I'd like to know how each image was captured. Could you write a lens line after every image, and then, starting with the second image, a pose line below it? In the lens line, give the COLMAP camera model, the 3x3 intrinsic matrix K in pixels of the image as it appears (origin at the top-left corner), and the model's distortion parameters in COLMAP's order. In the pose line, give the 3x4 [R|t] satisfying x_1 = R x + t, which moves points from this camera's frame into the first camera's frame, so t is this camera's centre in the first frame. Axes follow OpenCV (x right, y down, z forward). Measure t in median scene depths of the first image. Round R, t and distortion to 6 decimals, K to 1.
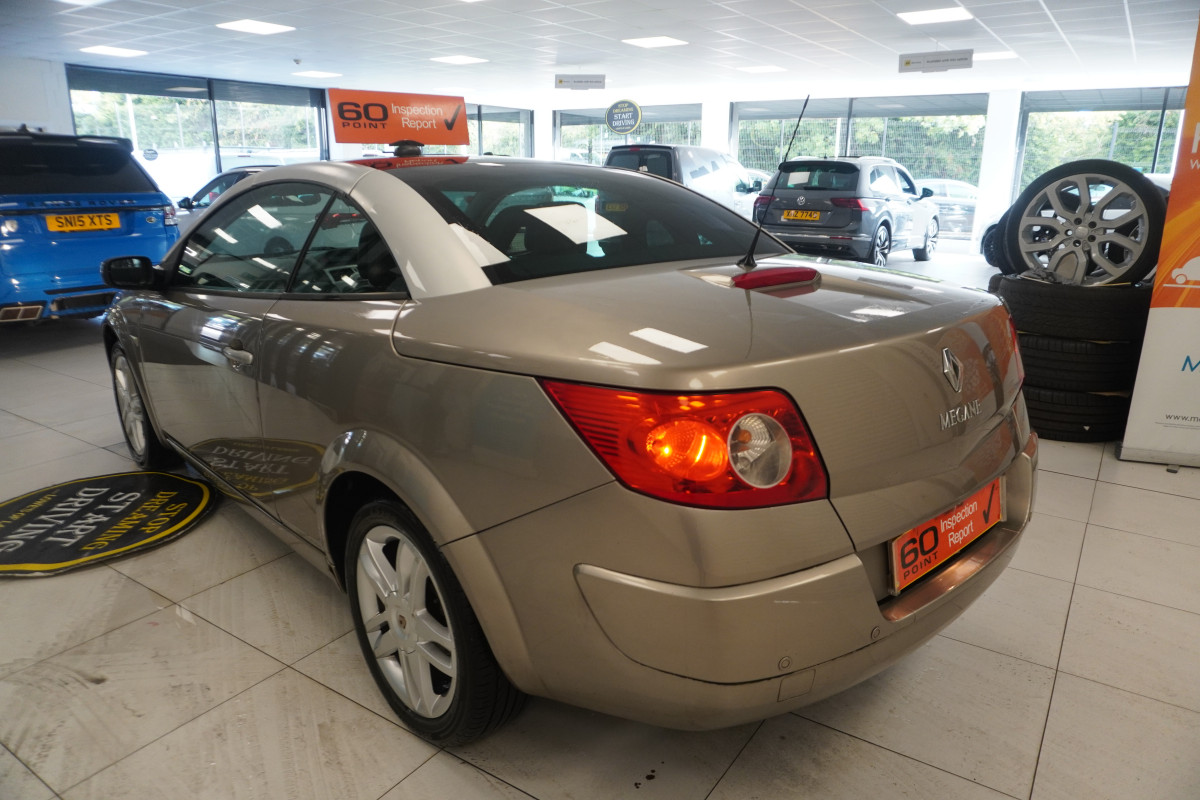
lens RADIAL K [[811.0, 0, 599.2], [0, 811.0, 398.9], [0, 0, 1]] dist [-0.070155, 0.053367]
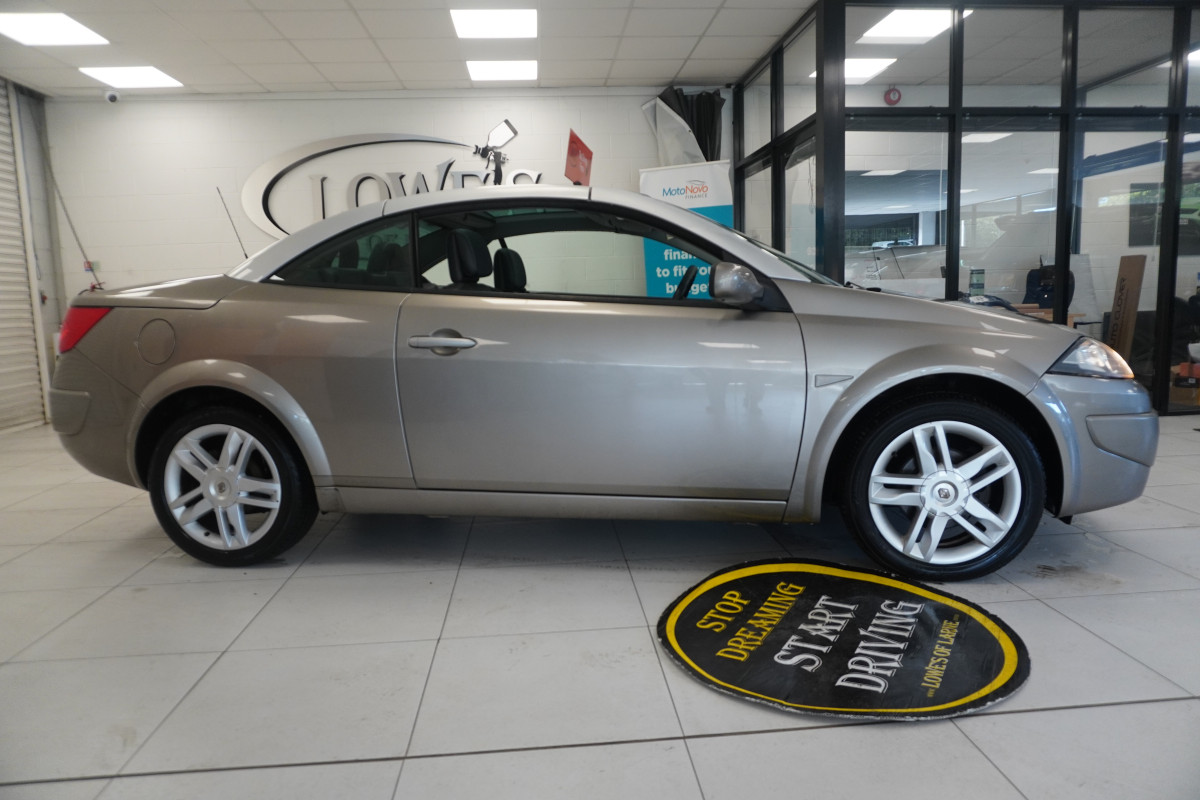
lens RADIAL K [[811.0, 0, 599.2], [0, 811.0, 398.9], [0, 0, 1]] dist [-0.070155, 0.053367]
pose [[-0.873602, -0.043544, 0.484689, -0.835192], [0.155067, 0.919163, 0.362070, -0.337776], [-0.461273, 0.391464, -0.796230, 1.643186]]
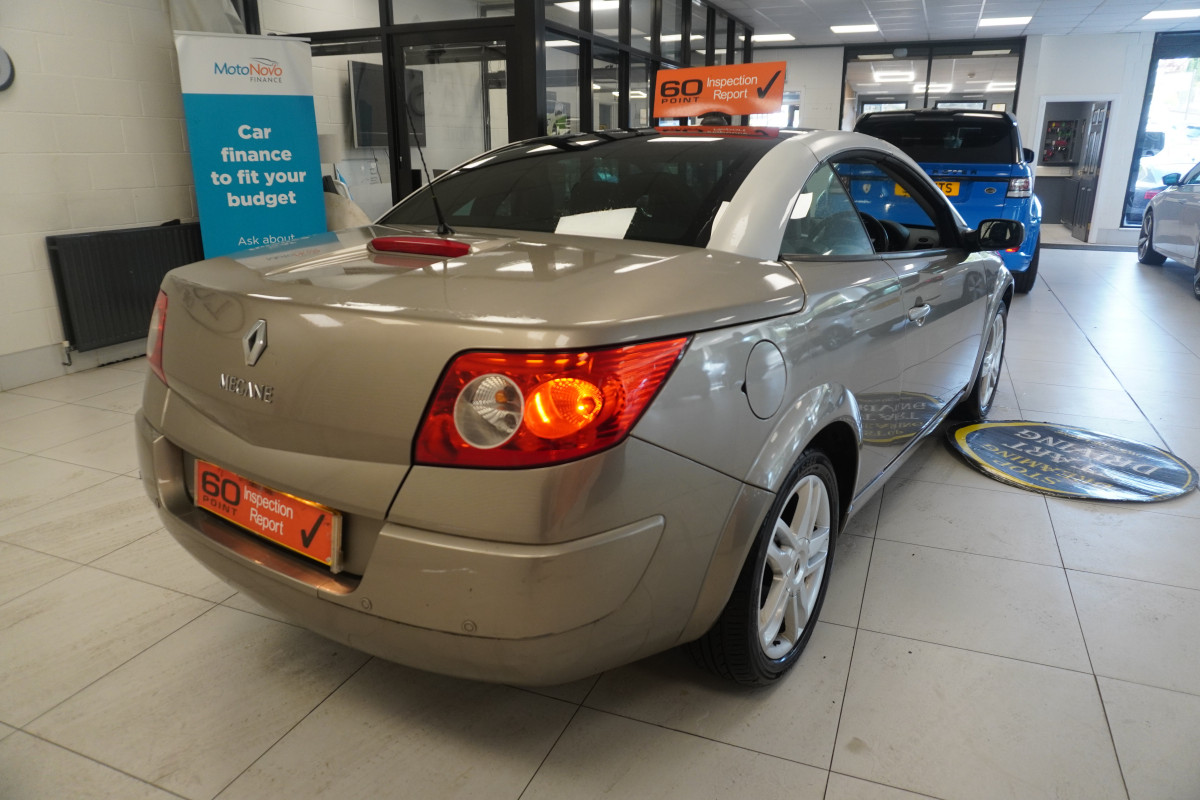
lens RADIAL K [[805.4, 0, 596.4], [0, 805.4, 399.5], [0, 0, 1]] dist [-0.046203, 0.032911]
pose [[-0.832020, 0.164282, -0.529863, 0.483106], [-0.151394, 0.851646, 0.501776, -0.387111], [0.533689, 0.497705, -0.683715, 1.425304]]
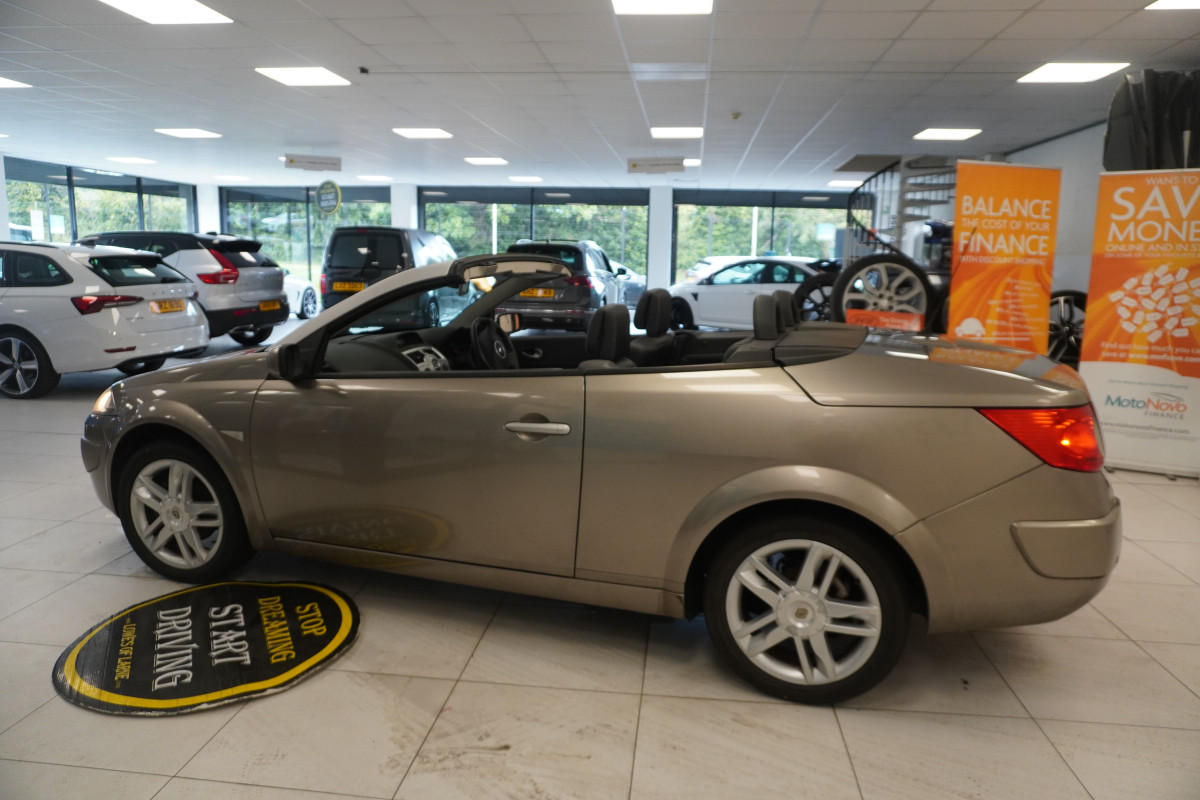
lens RADIAL K [[806.4, 0, 600.0], [0, 806.4, 400.0], [0, 0, 1]] dist [-0.052405, 0.033966]
pose [[0.884786, -0.070819, 0.460586, -0.688457], [0.111554, 0.991835, -0.061793, -0.011649], [-0.452449, 0.106054, 0.885462, -0.017641]]
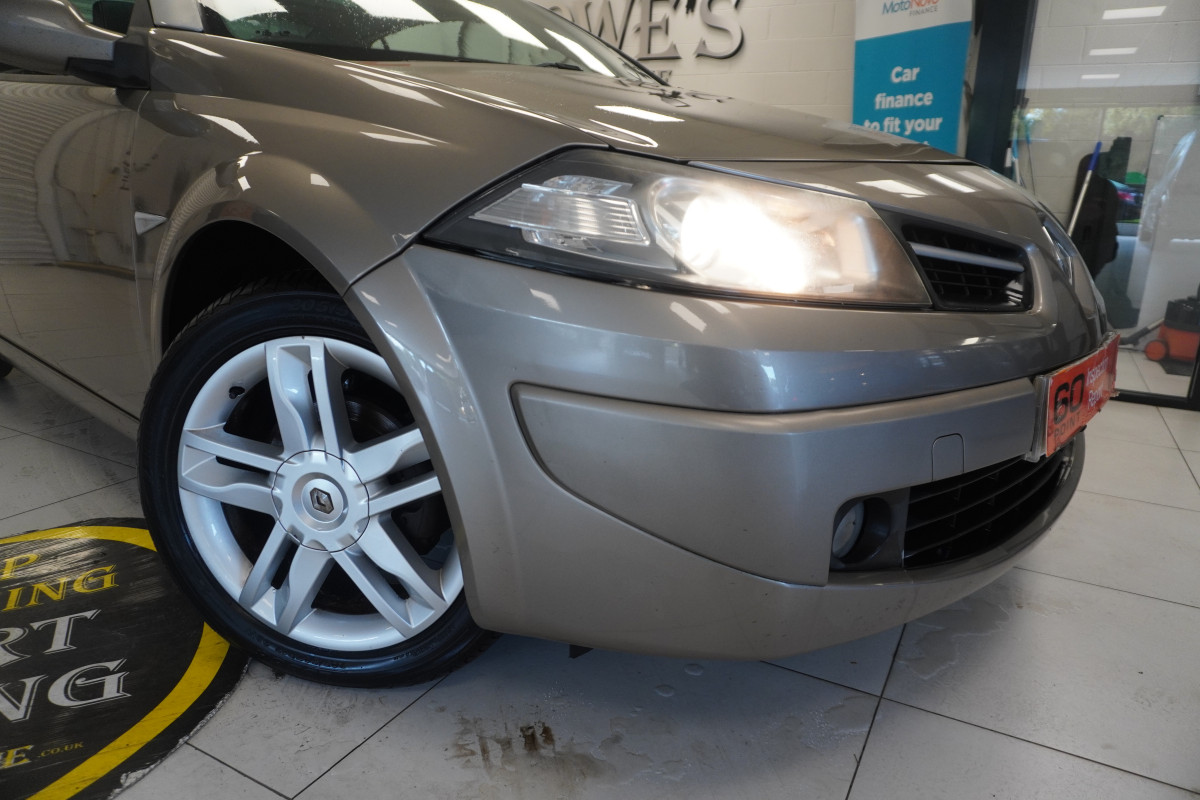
lens RADIAL K [[811.0, 0, 599.2], [0, 811.0, 398.9], [0, 0, 1]] dist [-0.070155, 0.053367]
pose [[-0.467051, -0.248446, 0.848609, -1.130577], [0.212033, 0.900246, 0.380261, -0.039985], [-0.858432, 0.357535, -0.367783, 0.842839]]
